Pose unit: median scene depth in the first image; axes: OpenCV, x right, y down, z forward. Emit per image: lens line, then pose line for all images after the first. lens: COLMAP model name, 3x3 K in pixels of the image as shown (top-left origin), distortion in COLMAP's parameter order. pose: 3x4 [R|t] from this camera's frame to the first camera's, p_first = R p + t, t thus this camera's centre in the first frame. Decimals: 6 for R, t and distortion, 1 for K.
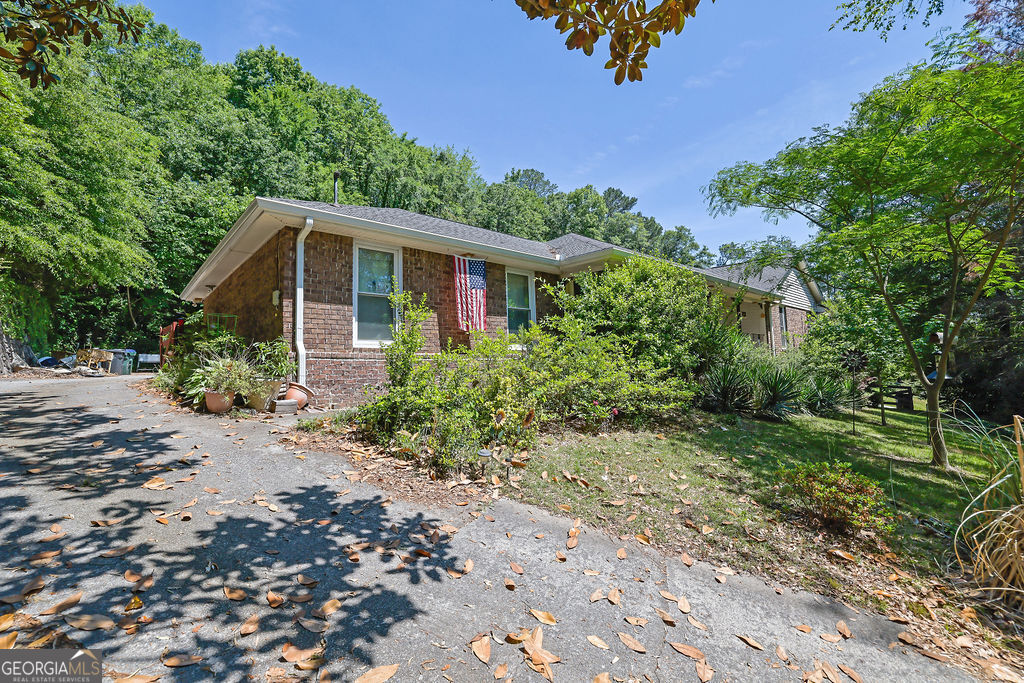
lens RADIAL K [[380.8, 0, 519.0], [0, 380.8, 344.7], [0, 0, 1]] dist [-0.040074, 0.009953]
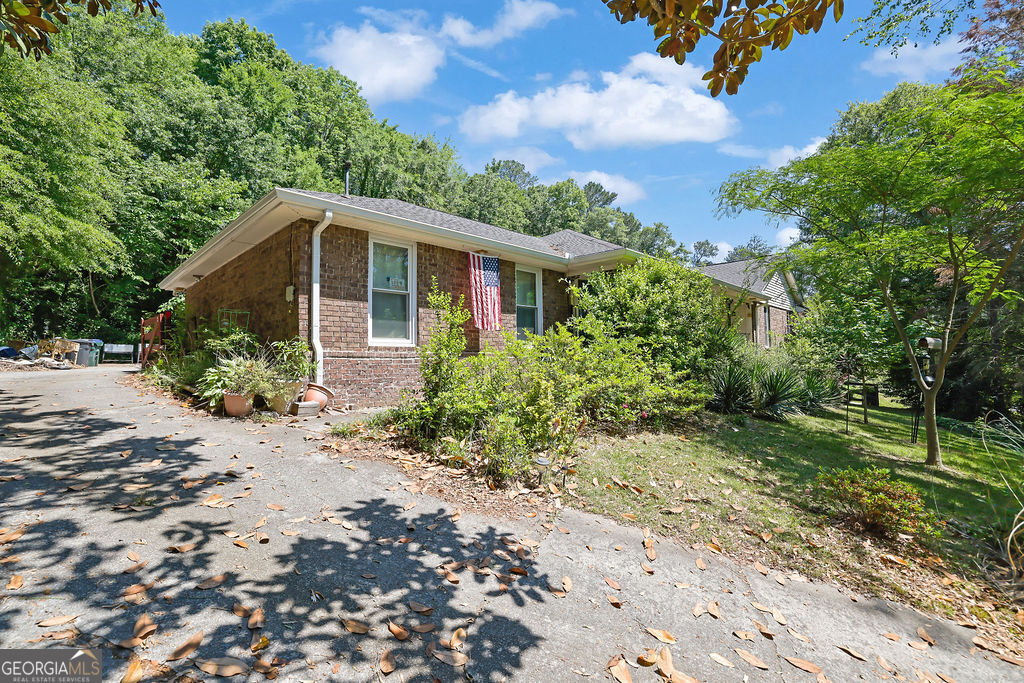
lens RADIAL K [[380.8, 0, 519.0], [0, 380.8, 344.7], [0, 0, 1]] dist [-0.040074, 0.009953]
pose [[0.998343, 0.012670, 0.056137, -0.125306], [-0.013730, 0.999734, 0.018539, -0.021615], [-0.055887, -0.019279, 0.998251, 0.014757]]
